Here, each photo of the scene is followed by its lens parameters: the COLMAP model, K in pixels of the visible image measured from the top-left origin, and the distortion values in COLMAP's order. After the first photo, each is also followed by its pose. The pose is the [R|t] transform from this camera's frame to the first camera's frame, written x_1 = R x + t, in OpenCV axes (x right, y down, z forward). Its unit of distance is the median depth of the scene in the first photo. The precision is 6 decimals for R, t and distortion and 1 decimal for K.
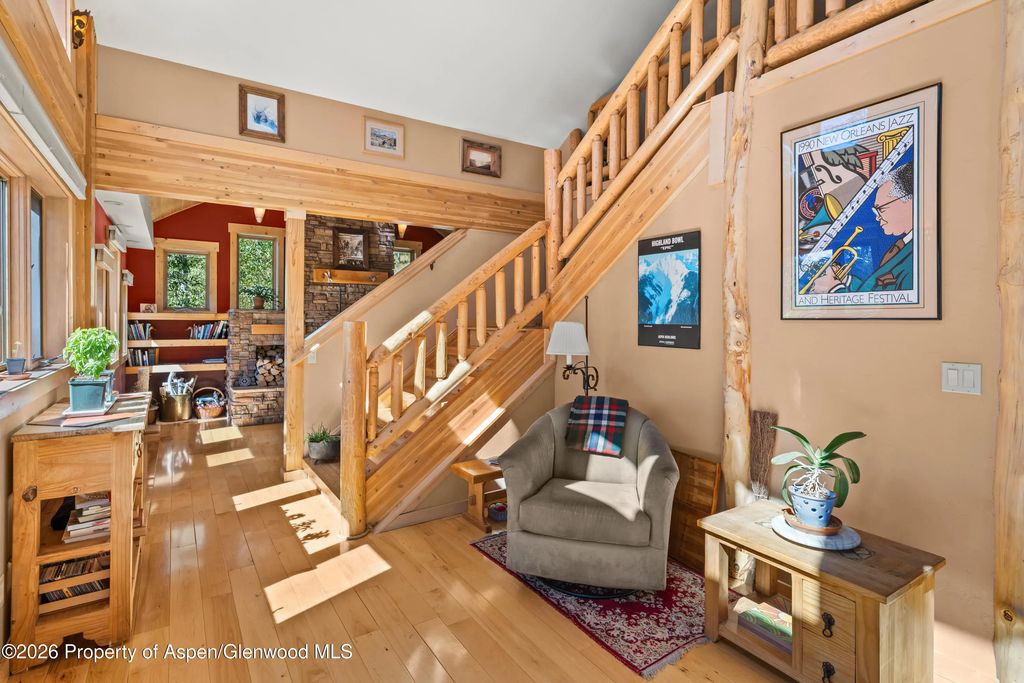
lens RADIAL K [[495.2, 0, 510.9], [0, 495.2, 320.4], [0, 0, 1]] dist [0.000437, 0.002070]
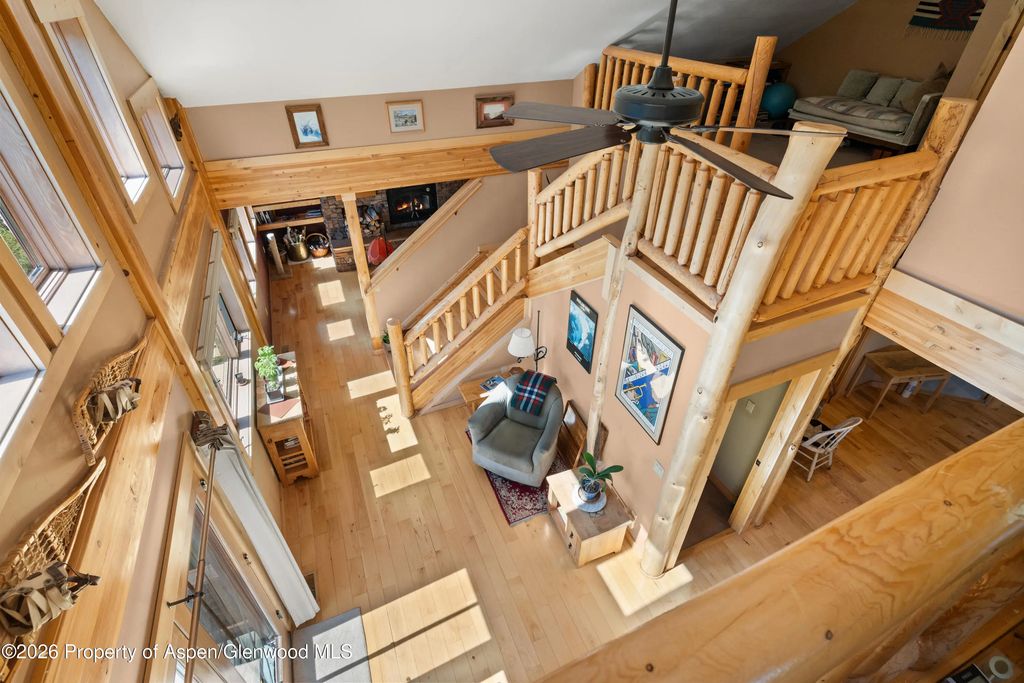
lens RADIAL K [[495.2, 0, 511.2], [0, 495.2, 340.4], [0, 0, 1]] dist [0.000437, 0.002070]
pose [[0.980630, 0.113434, -0.159680, 0.276780], [0.003594, 0.804678, 0.593700, -0.750502], [0.195837, -0.582774, 0.788684, -0.214238]]
